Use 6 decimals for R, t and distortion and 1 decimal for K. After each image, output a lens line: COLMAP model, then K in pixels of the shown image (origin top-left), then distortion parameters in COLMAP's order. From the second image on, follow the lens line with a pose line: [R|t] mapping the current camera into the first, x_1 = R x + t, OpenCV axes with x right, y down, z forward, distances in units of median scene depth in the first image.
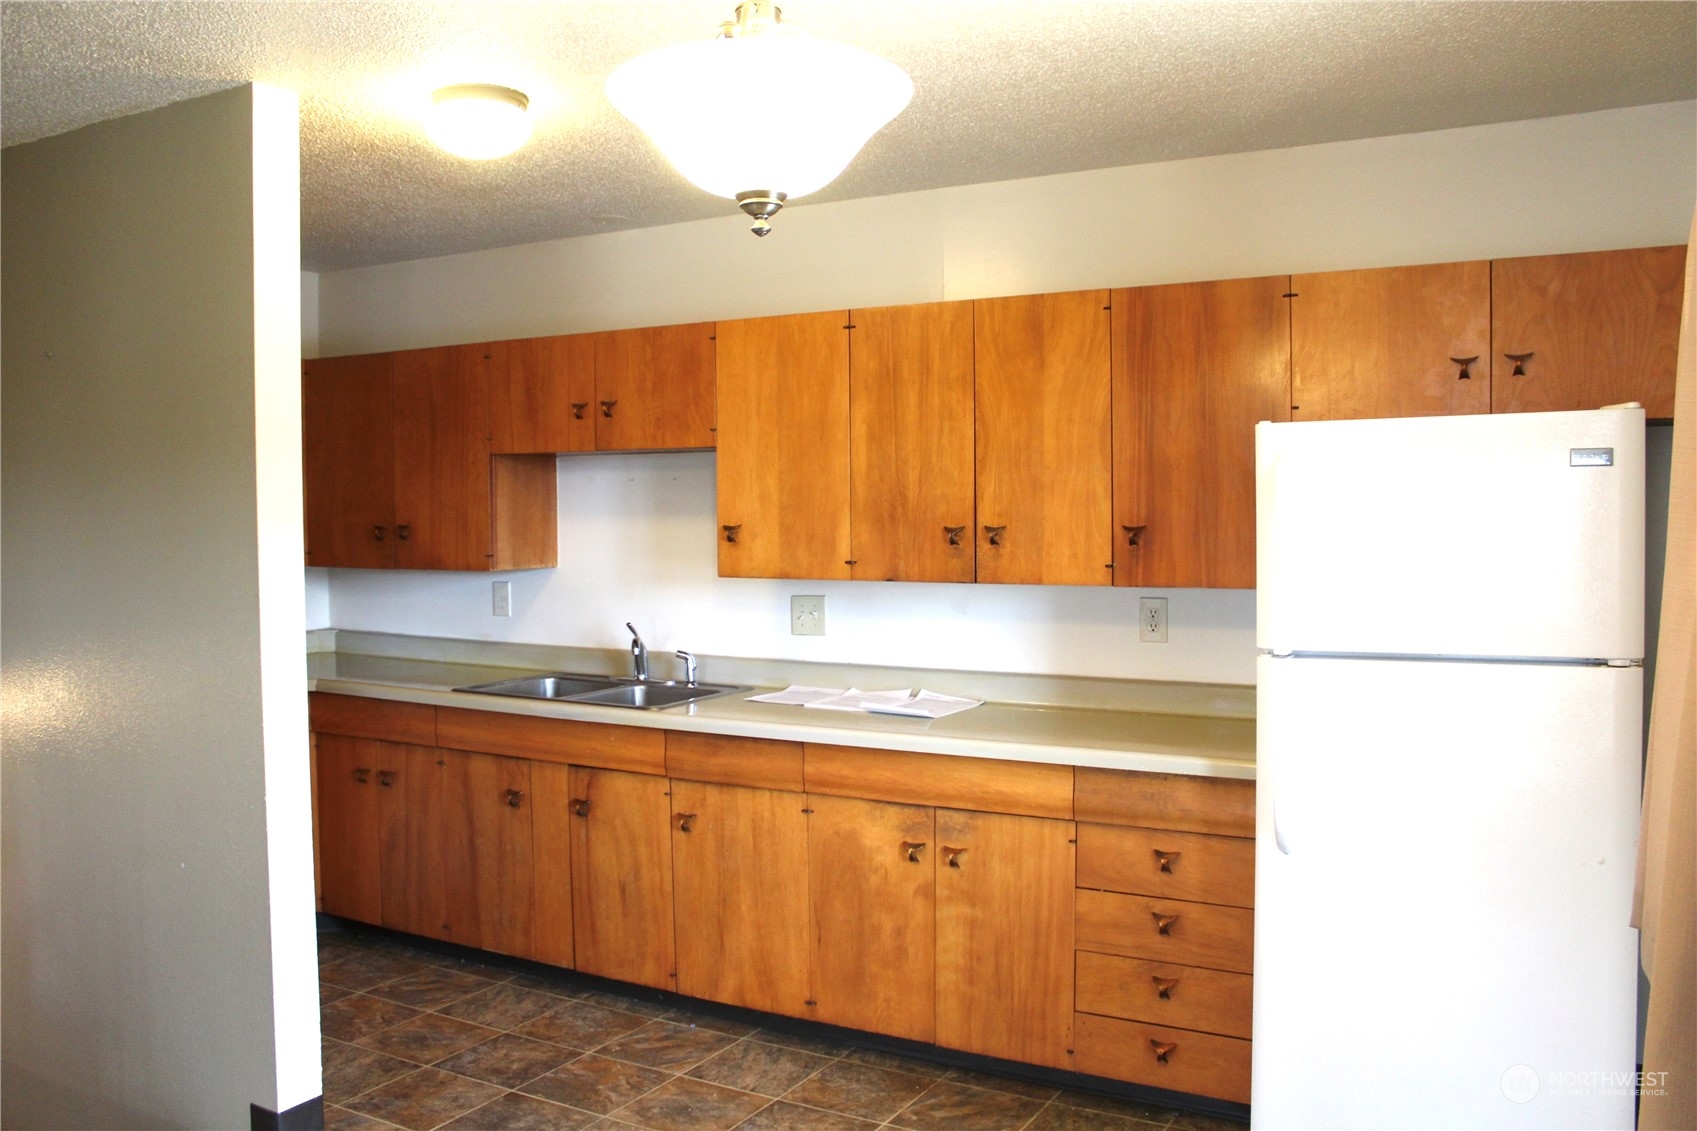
lens RADIAL K [[1399.7, 0, 852.0], [0, 1399.7, 558.0], [0, 0, 1]] dist [-0.165847, 0.142715]
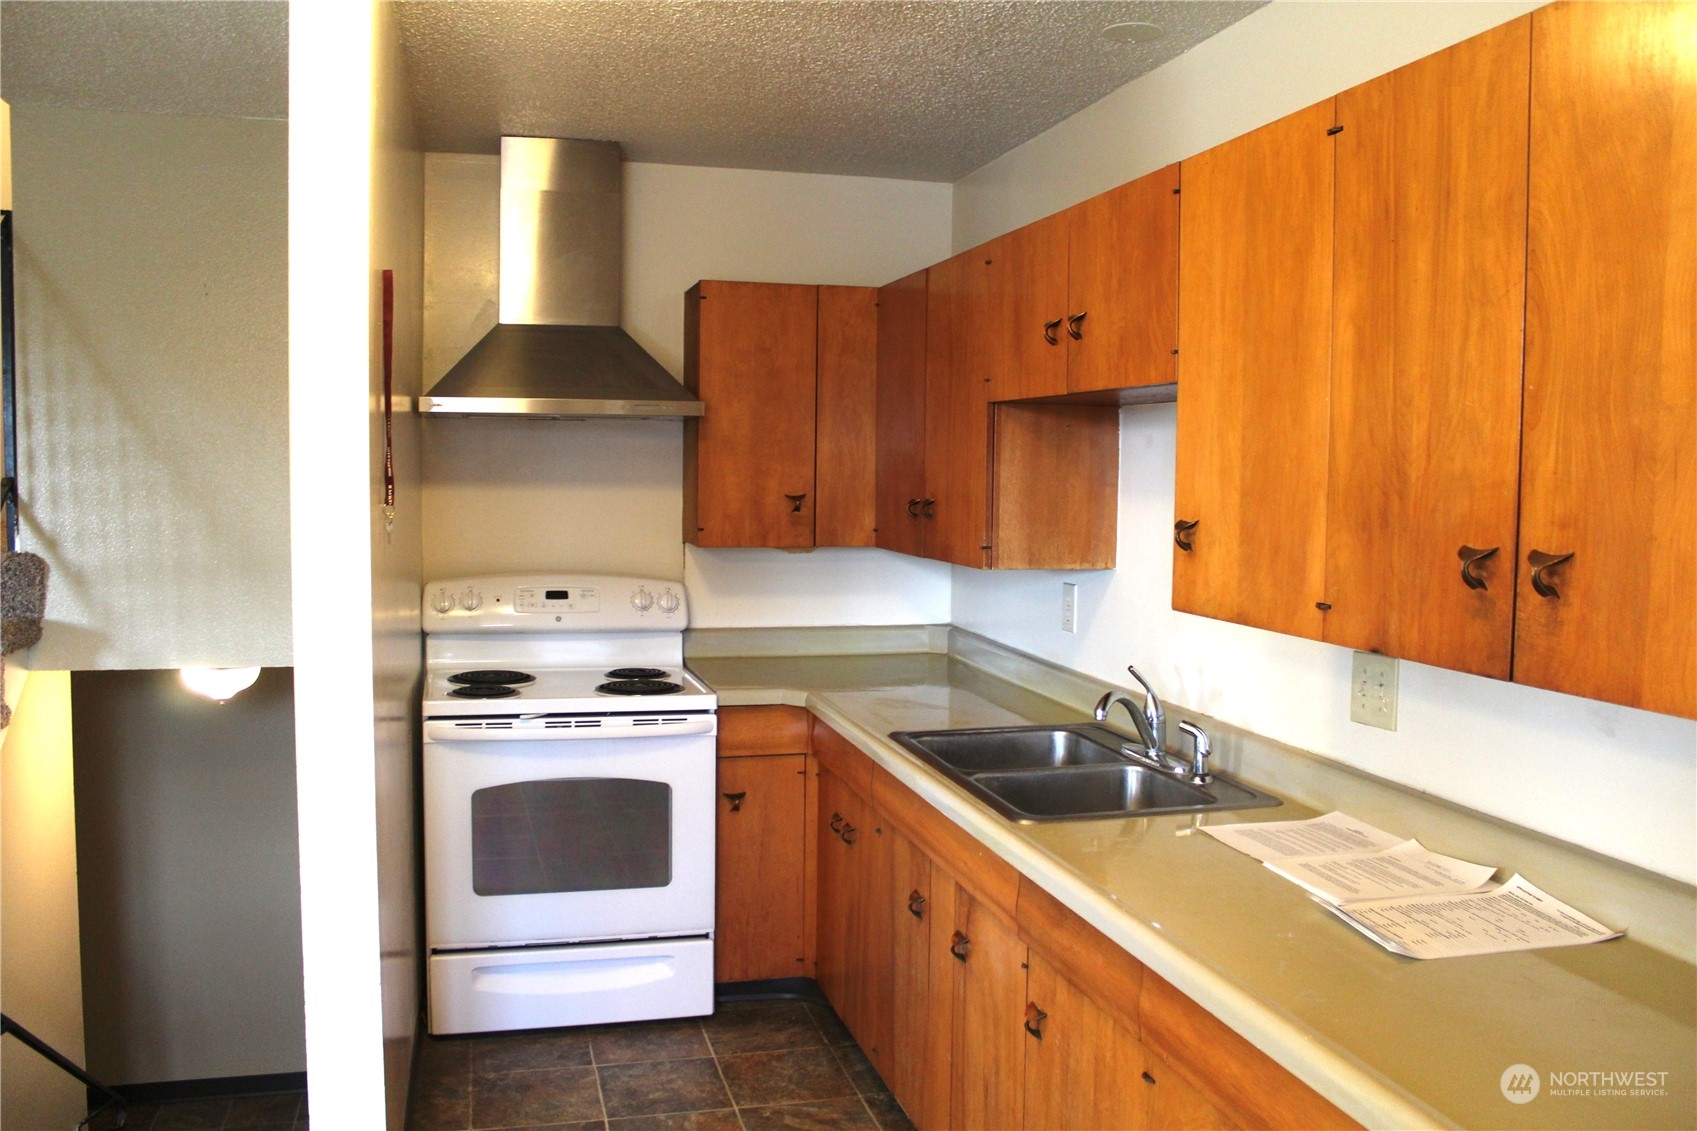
lens RADIAL K [[1399.7, 0, 852.0], [0, 1399.7, 558.0], [0, 0, 1]] dist [-0.165847, 0.142715]
pose [[0.695322, 0.059945, -0.716194, 0.239526], [-0.041677, 0.998202, 0.043087, -0.028904], [0.717489, -0.000111, 0.696570, 0.556294]]
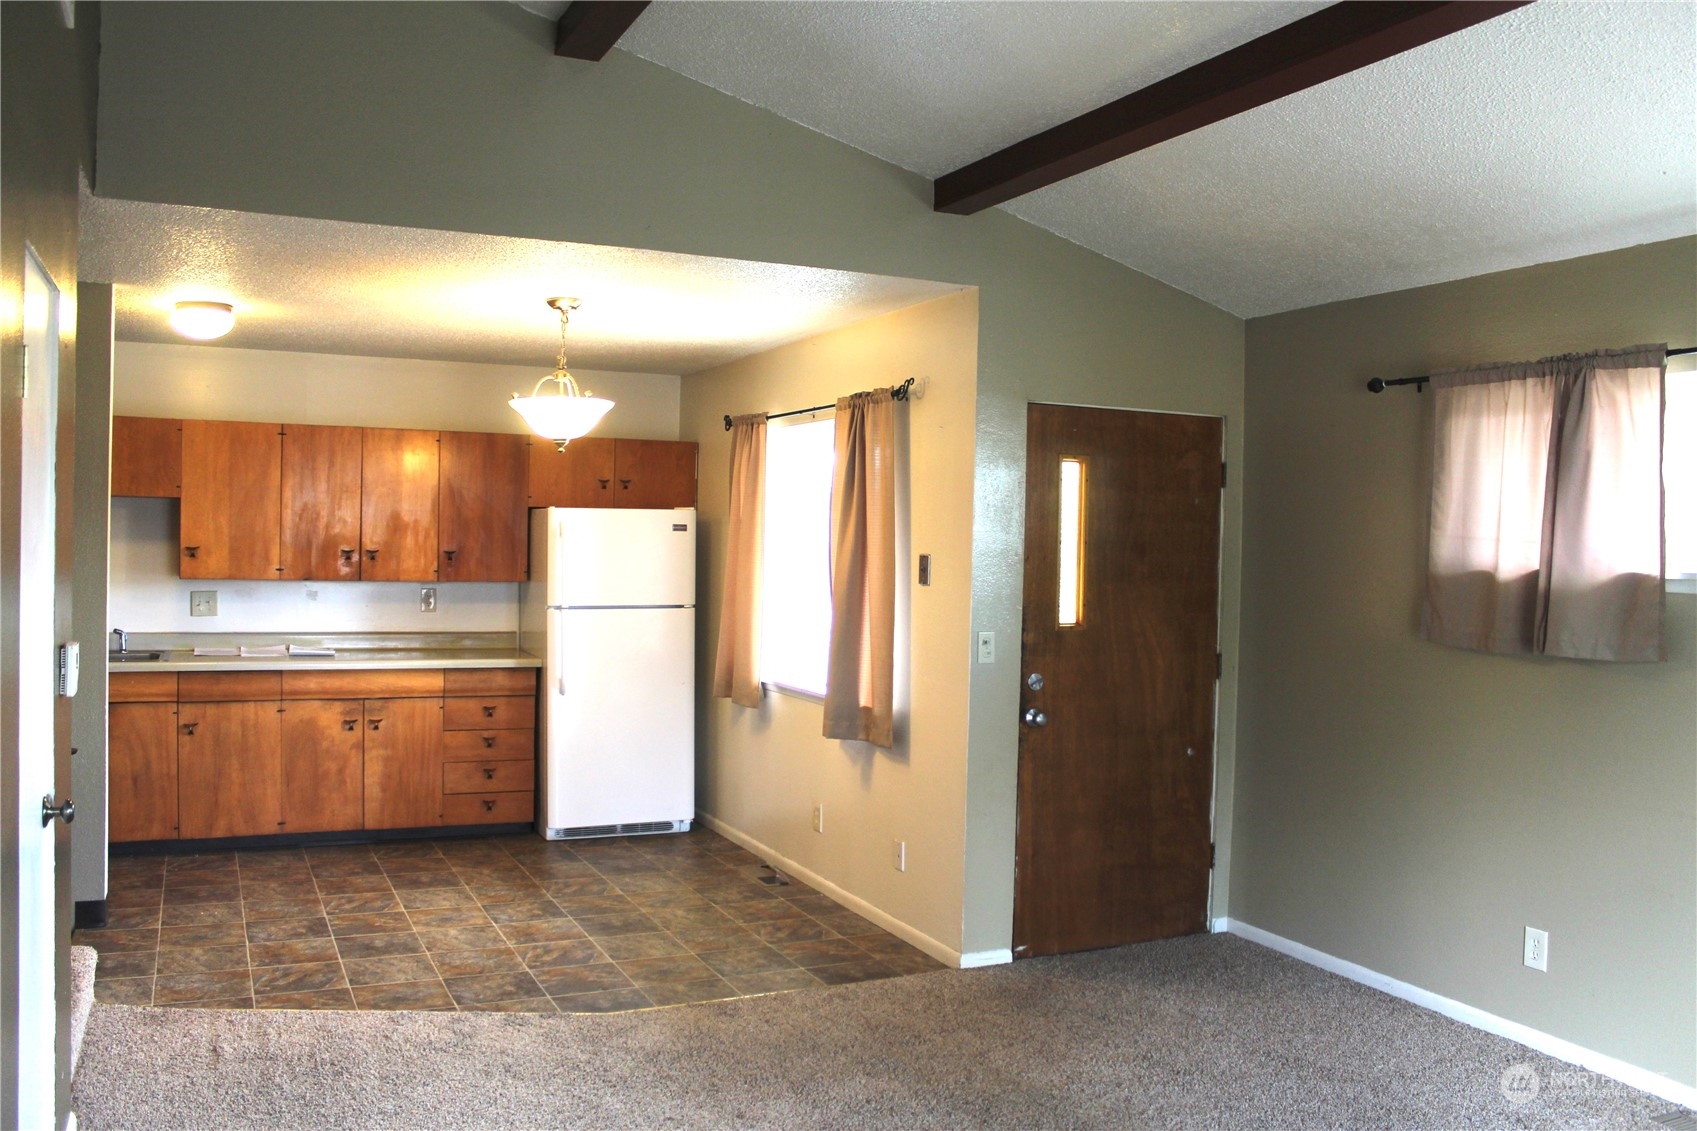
lens RADIAL K [[1399.7, 0, 852.0], [0, 1399.7, 558.0], [0, 0, 1]] dist [-0.165847, 0.142715]
pose [[0.576690, 0.012272, 0.816871, -1.003015], [0.004603, 0.999823, -0.018269, 0.023679], [-0.816950, 0.014296, 0.576532, -0.568306]]
